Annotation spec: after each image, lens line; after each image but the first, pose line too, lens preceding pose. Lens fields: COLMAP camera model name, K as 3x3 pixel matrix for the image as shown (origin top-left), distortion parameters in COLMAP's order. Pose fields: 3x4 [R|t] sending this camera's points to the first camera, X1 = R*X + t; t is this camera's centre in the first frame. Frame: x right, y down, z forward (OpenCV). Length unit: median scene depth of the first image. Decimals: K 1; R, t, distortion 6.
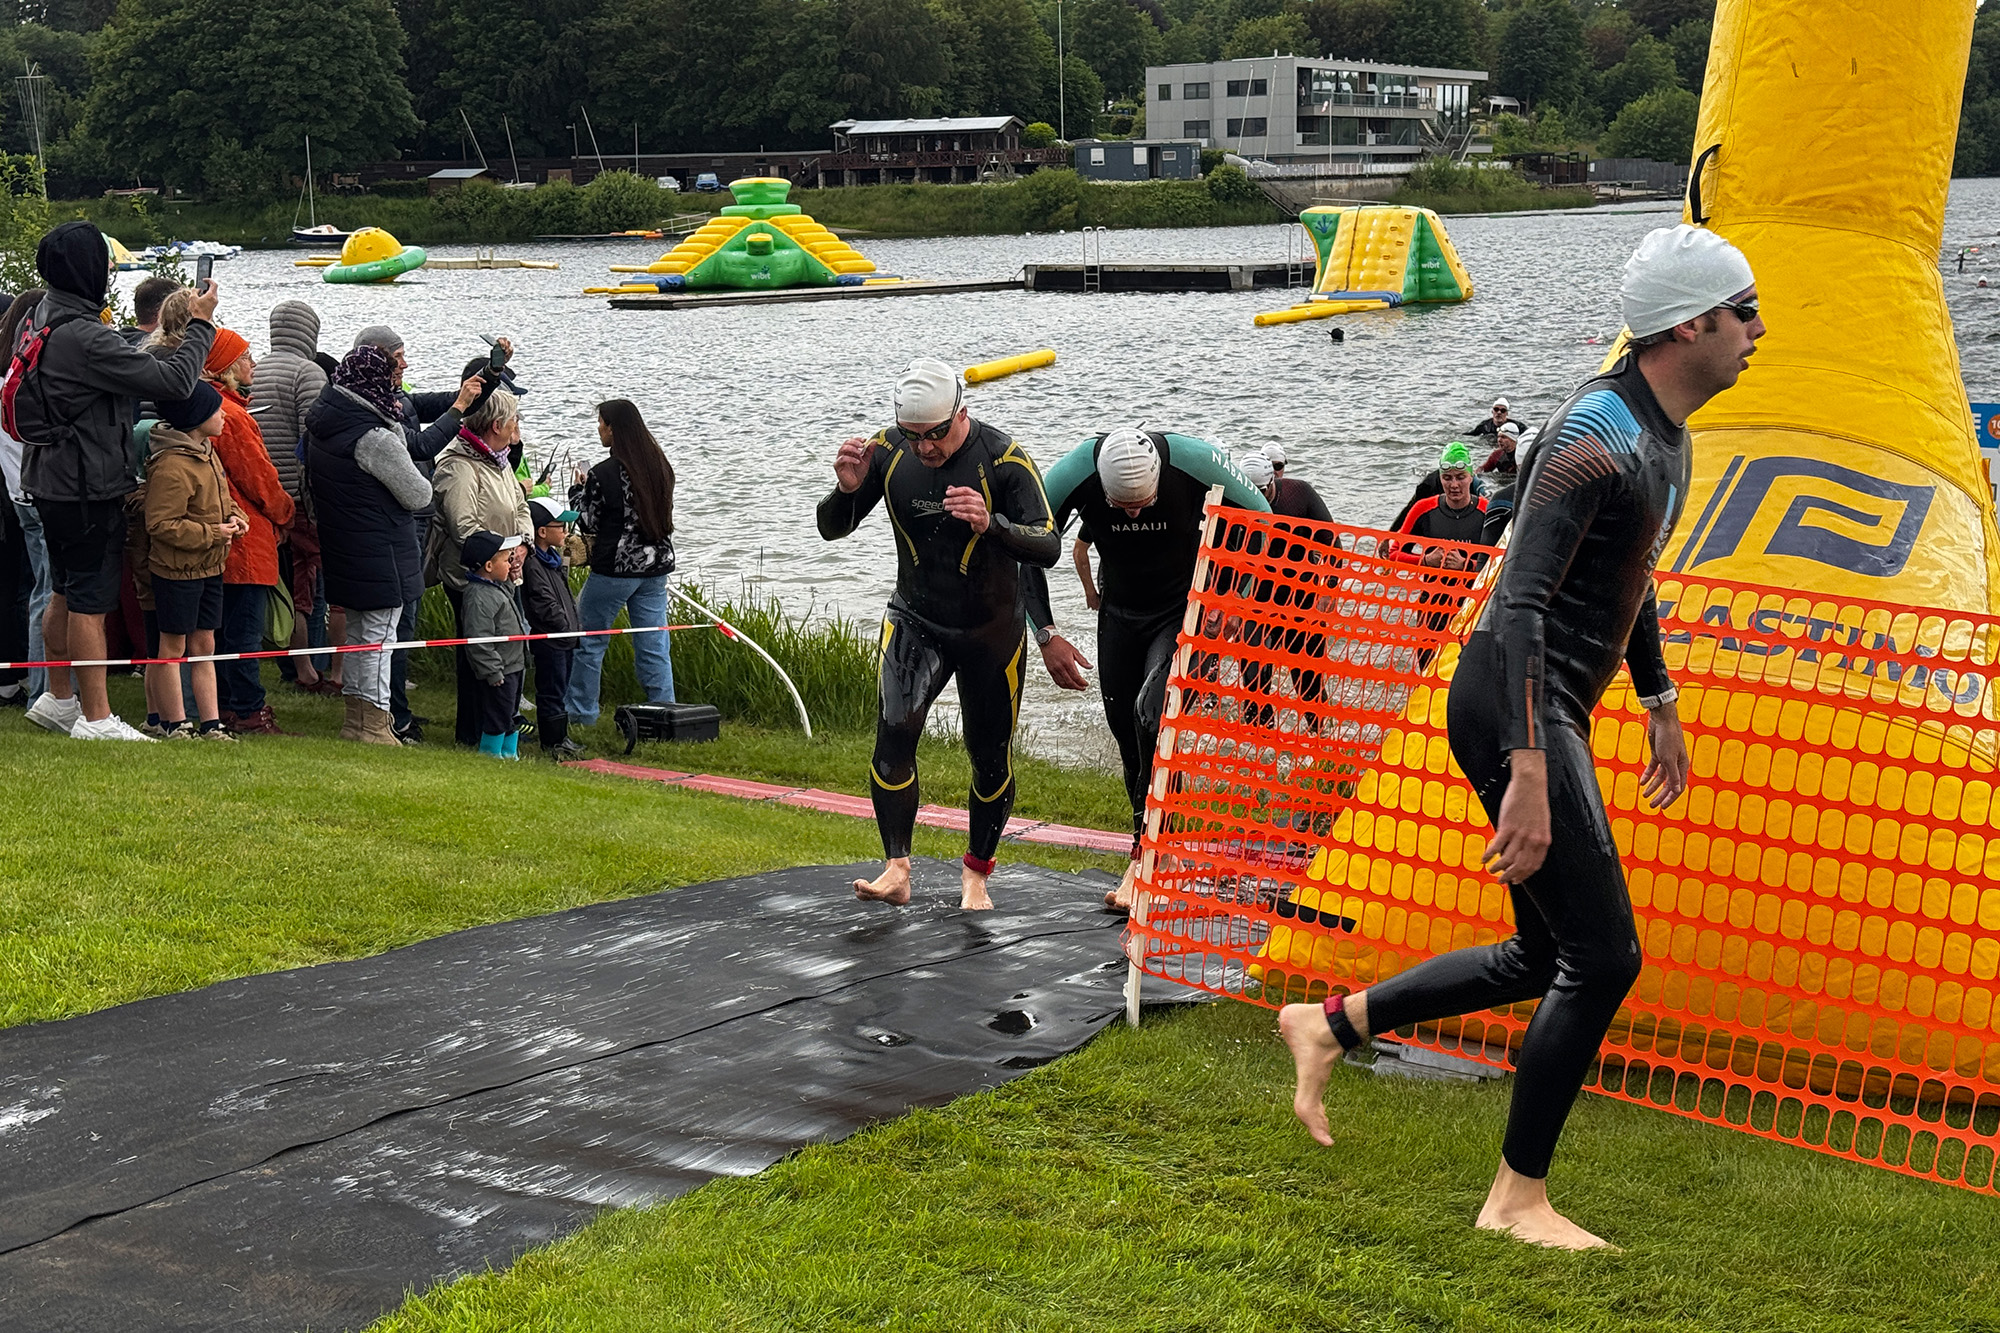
lens RADIAL K [[3413.6, 0, 895.5], [0, 3413.6, 849.0], [0, 0, 1]] dist [0.184697, -0.286242]
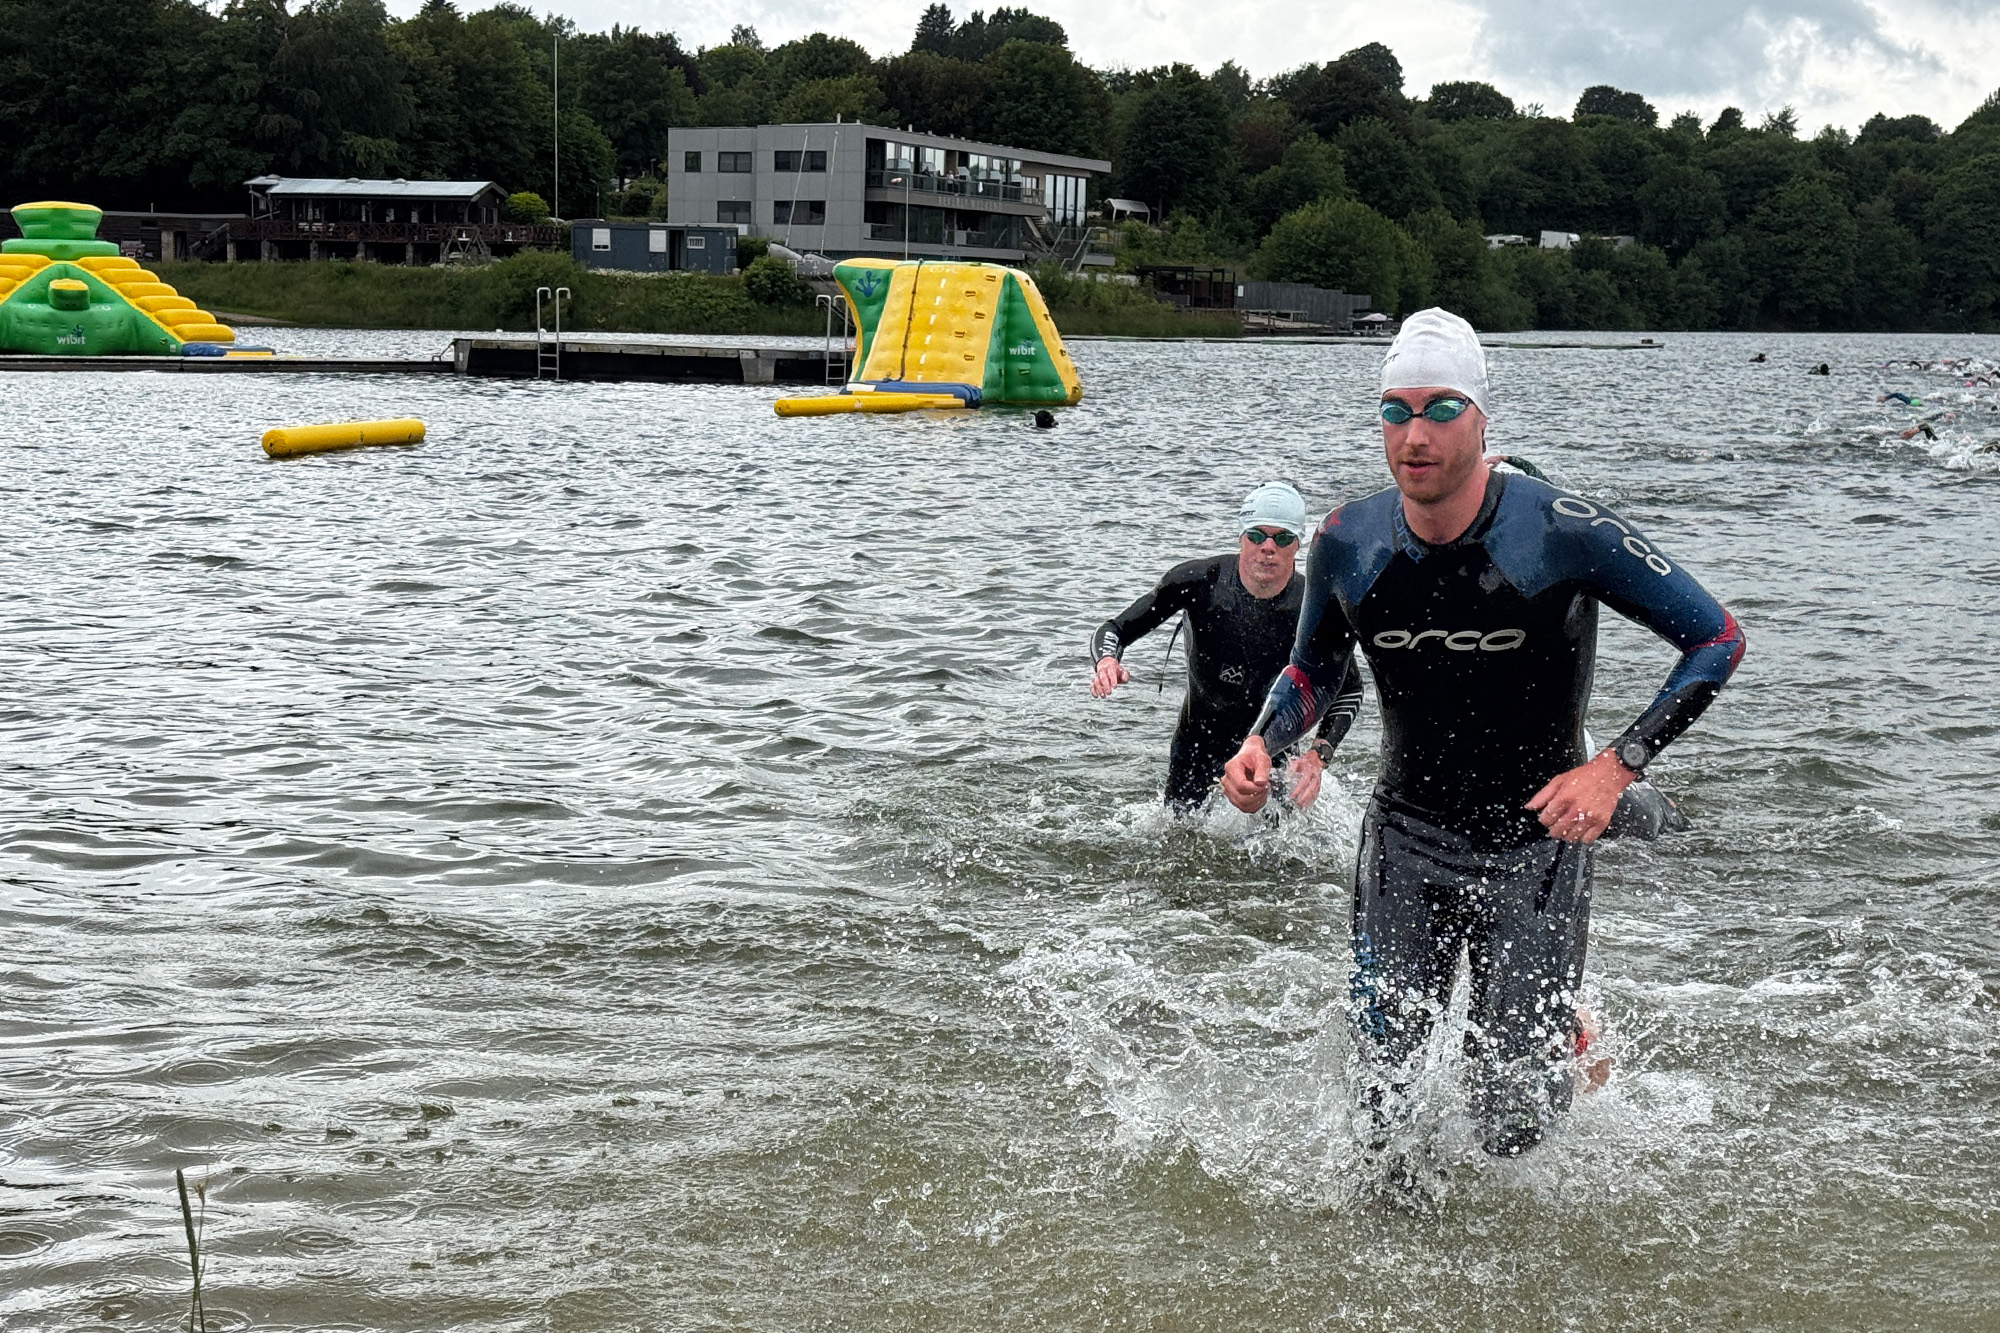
lens RADIAL K [[3413.6, 0, 895.5], [0, 3413.6, 849.0], [0, 0, 1]] dist [0.184697, -0.286242]
pose [[0.993819, 0.028871, 0.107196, 0.045671], [-0.021680, 0.997473, -0.067661, -0.018247], [-0.108879, 0.064919, 0.991933, 0.253053]]
